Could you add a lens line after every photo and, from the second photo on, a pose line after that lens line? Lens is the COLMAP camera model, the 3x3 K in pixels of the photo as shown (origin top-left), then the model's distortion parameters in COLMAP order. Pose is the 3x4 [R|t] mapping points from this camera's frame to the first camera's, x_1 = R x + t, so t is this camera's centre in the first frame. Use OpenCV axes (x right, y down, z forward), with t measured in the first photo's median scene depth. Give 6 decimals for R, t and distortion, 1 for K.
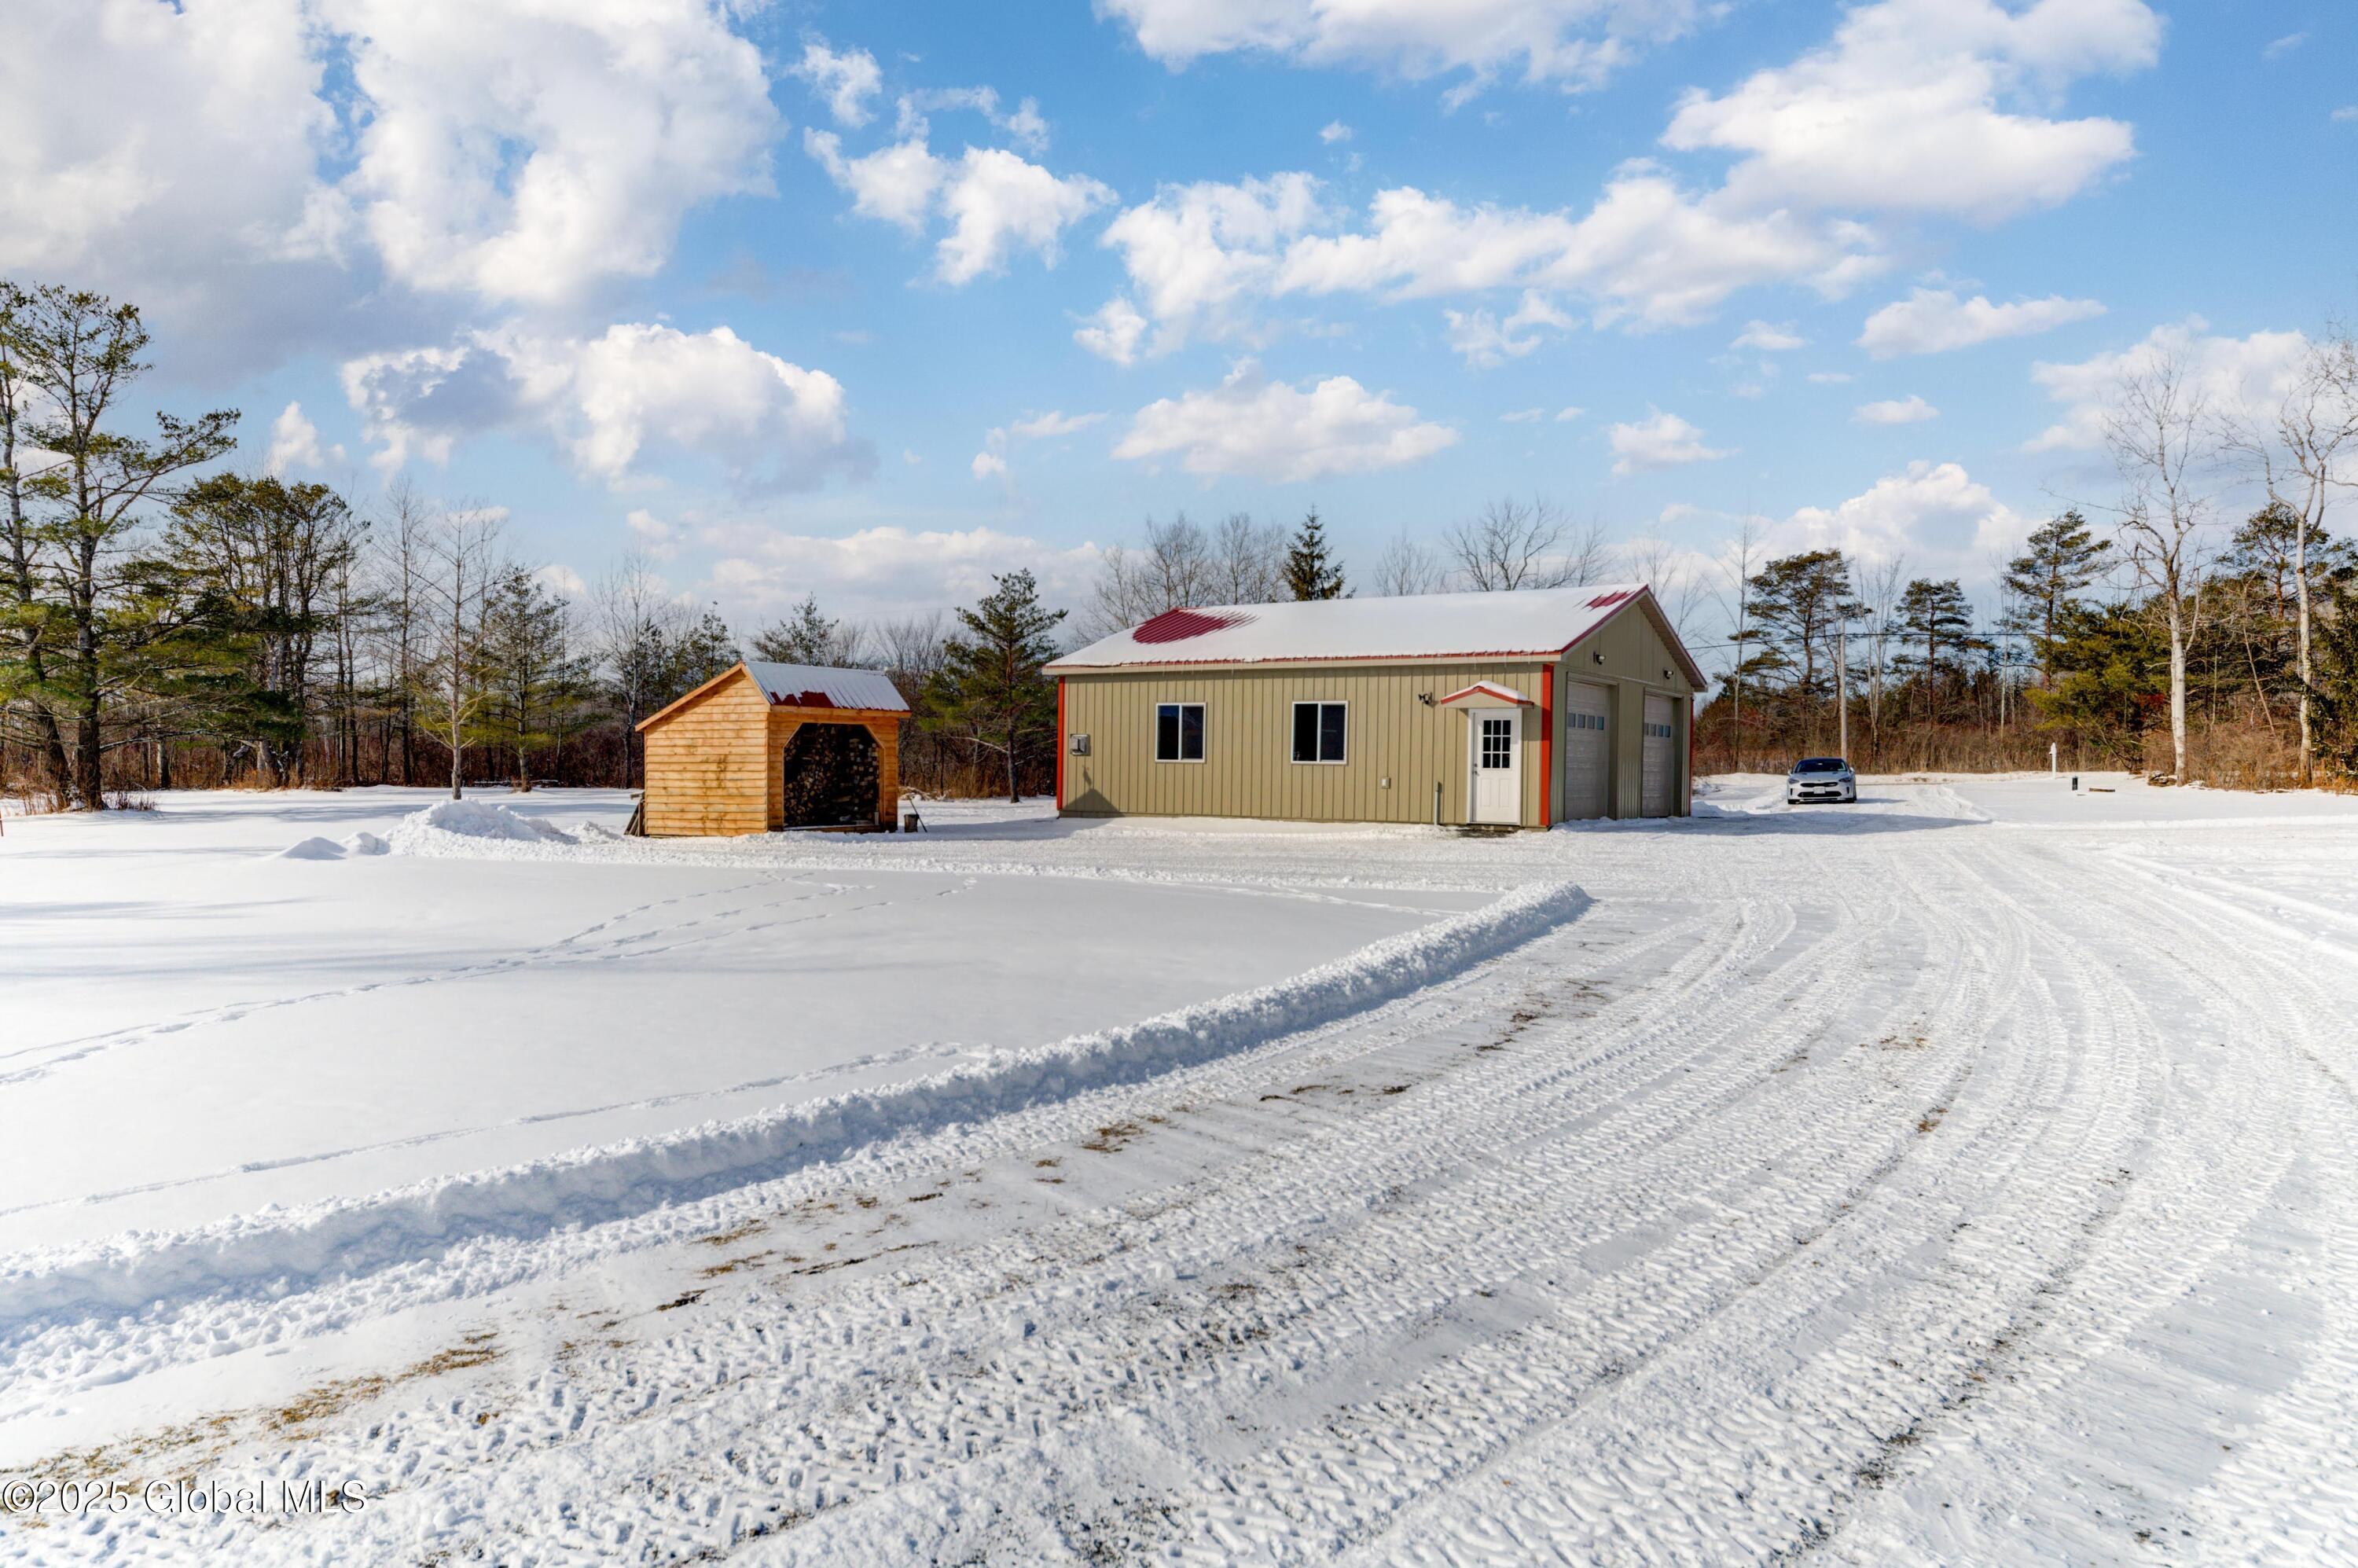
lens RADIAL K [[1633.2, 0, 1179.0], [0, 1633.2, 784.0], [0, 0, 1]] dist [0.002648, 0.003132]
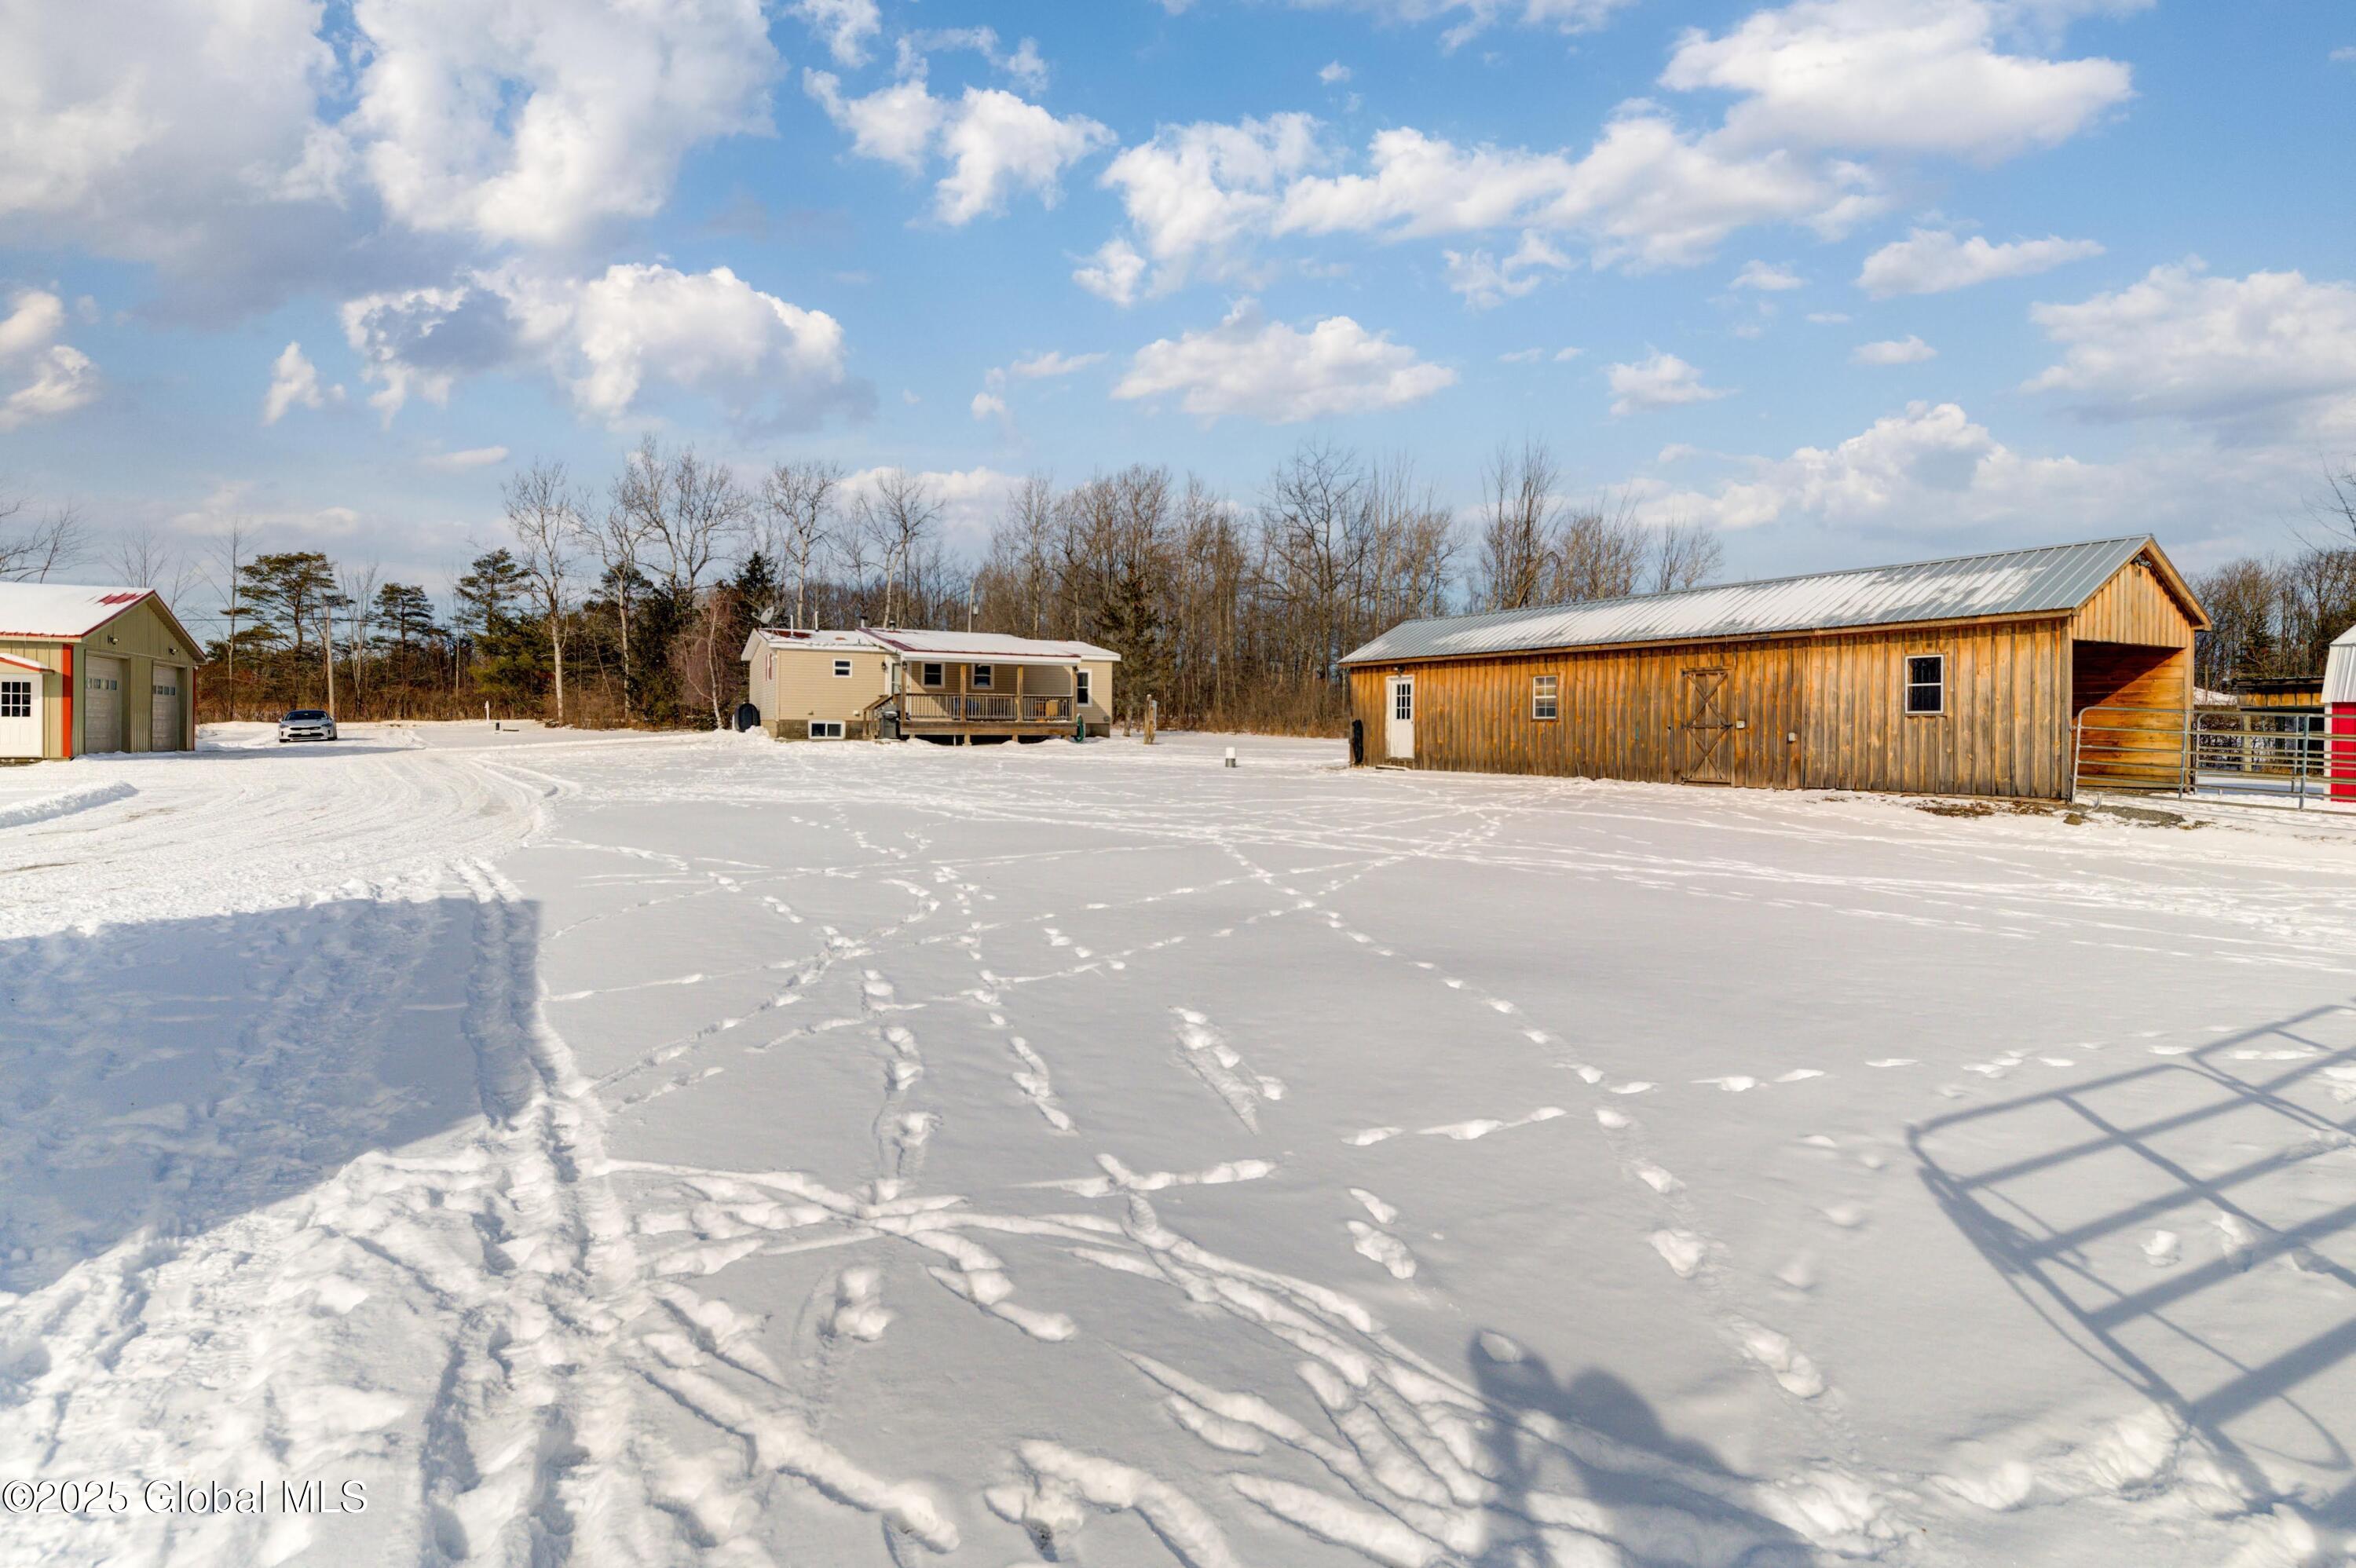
lens RADIAL K [[1097.0, 0, 1180.9], [0, 1097.0, 745.4], [0, 0, 1]] dist [0.002434, 0.000518]
pose [[0.505218, -0.023415, 0.862674, -0.034321], [0.010042, 0.999724, 0.021254, 0.001439], [-0.862933, -0.002075, 0.505313, -0.097909]]
